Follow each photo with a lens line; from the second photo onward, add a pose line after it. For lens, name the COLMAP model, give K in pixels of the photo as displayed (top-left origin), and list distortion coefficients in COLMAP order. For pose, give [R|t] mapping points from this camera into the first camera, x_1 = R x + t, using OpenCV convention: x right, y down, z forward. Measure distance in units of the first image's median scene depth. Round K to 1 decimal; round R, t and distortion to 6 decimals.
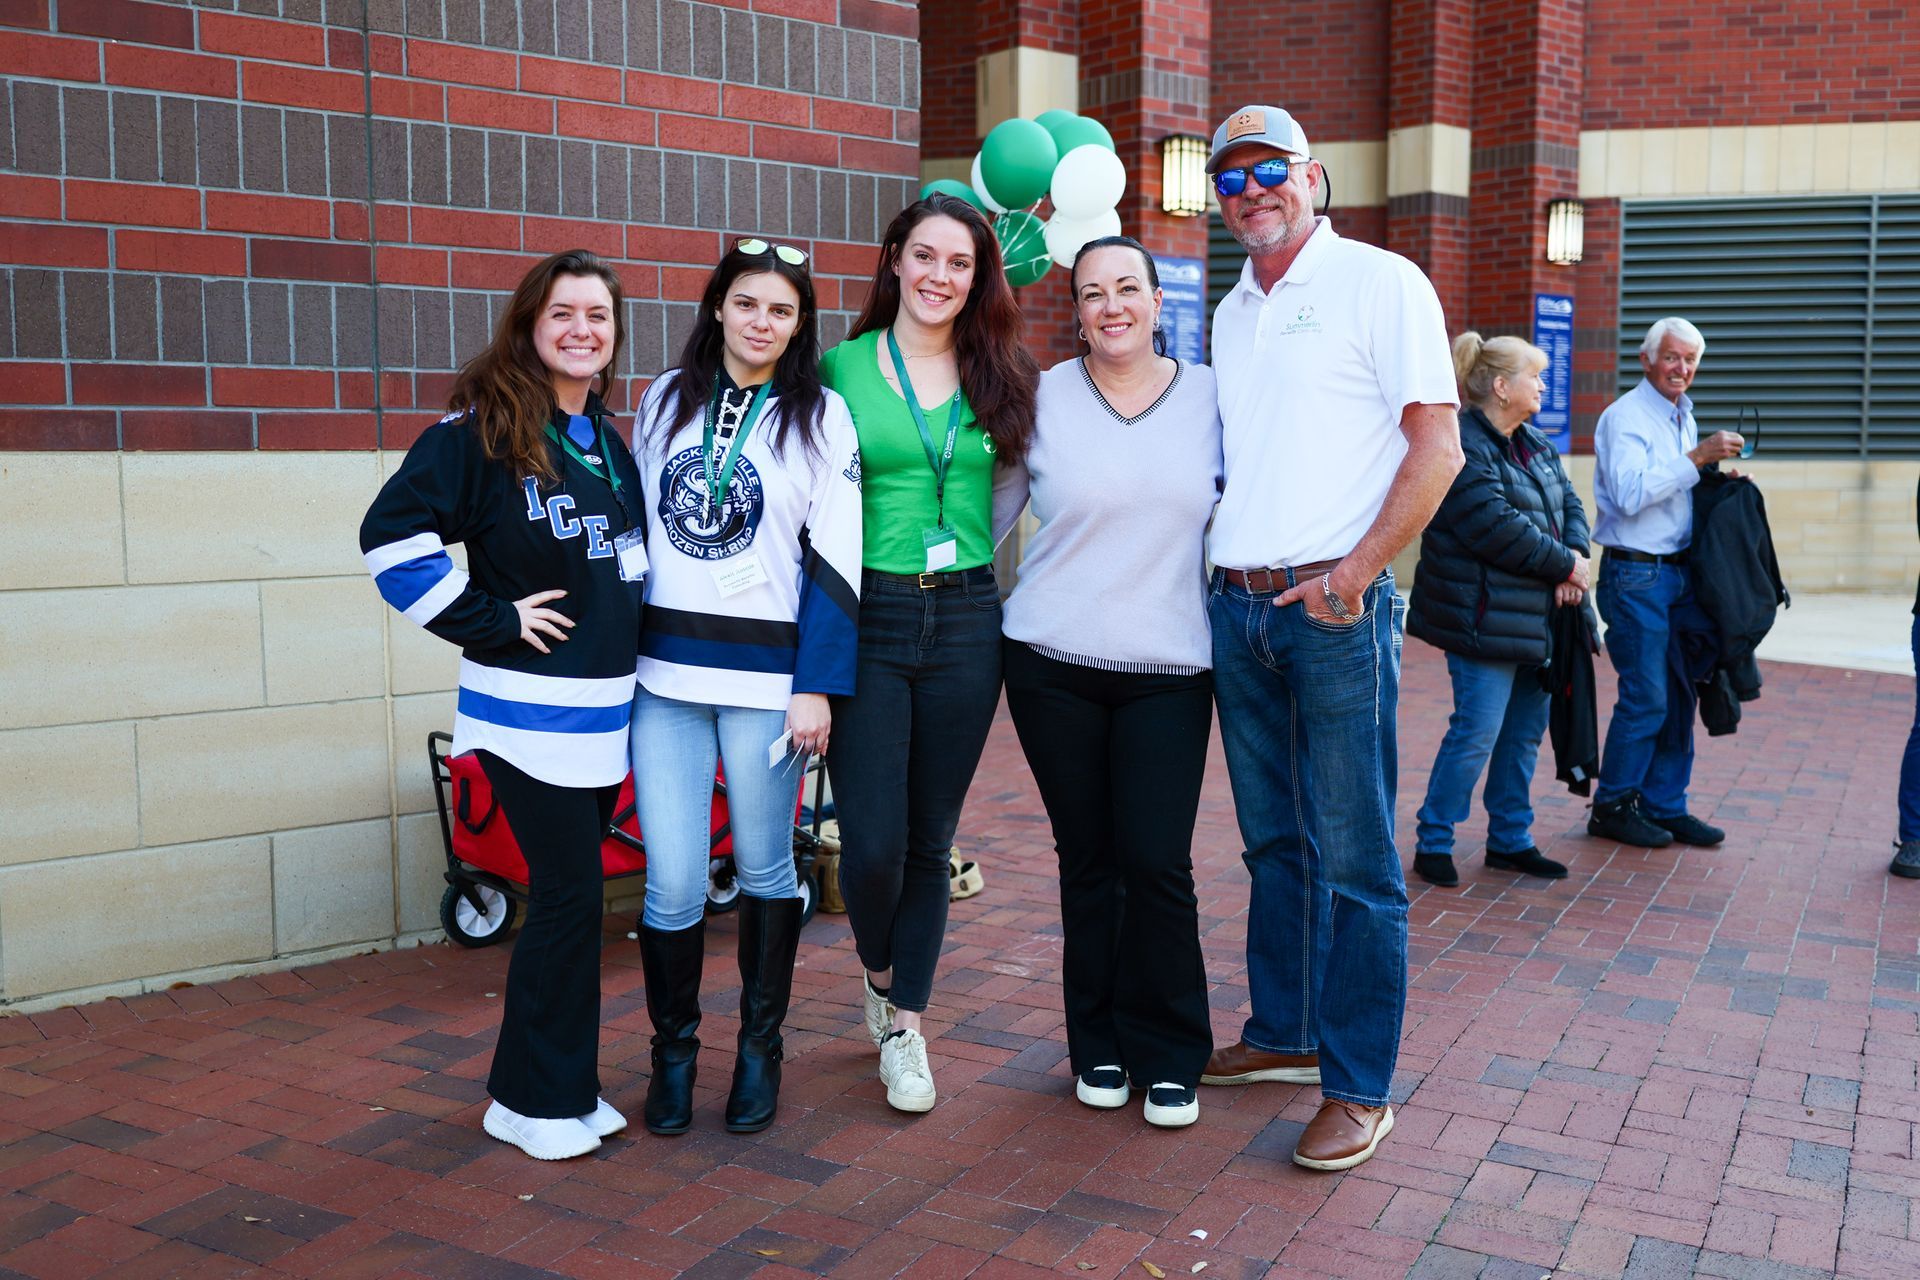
lens RADIAL K [[1787.4, 0, 960.0], [0, 1787.4, 640.0], [0, 0, 1]] dist [-0.007142, -0.019200]
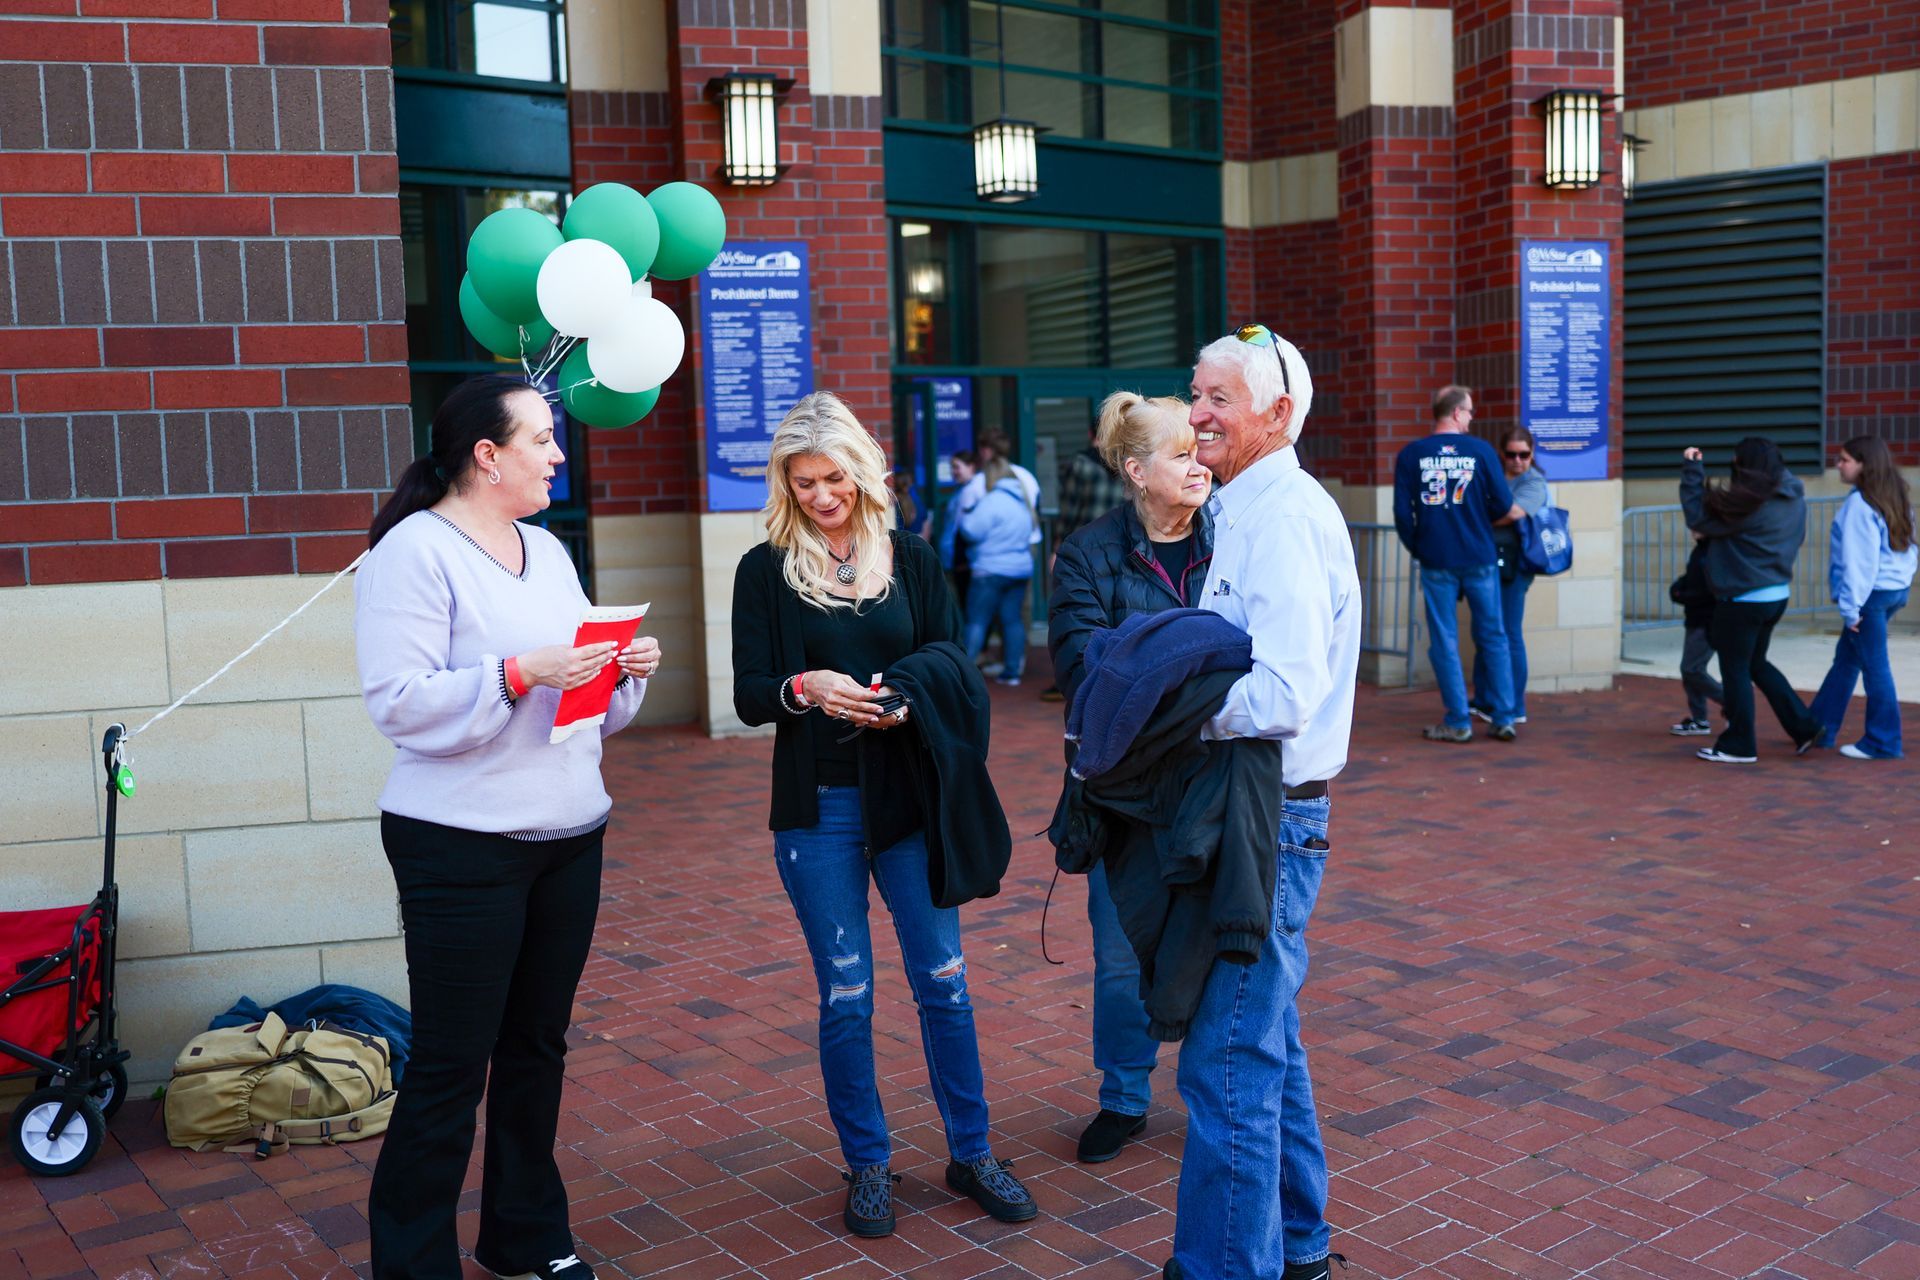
lens RADIAL K [[1787.4, 0, 960.0], [0, 1787.4, 640.0], [0, 0, 1]] dist [-0.007142, -0.019200]
pose [[0.907906, 0.017354, -0.418815, 0.217979], [-0.016018, 0.999849, 0.006705, -0.033892], [0.418868, 0.000621, 0.908047, 0.148024]]
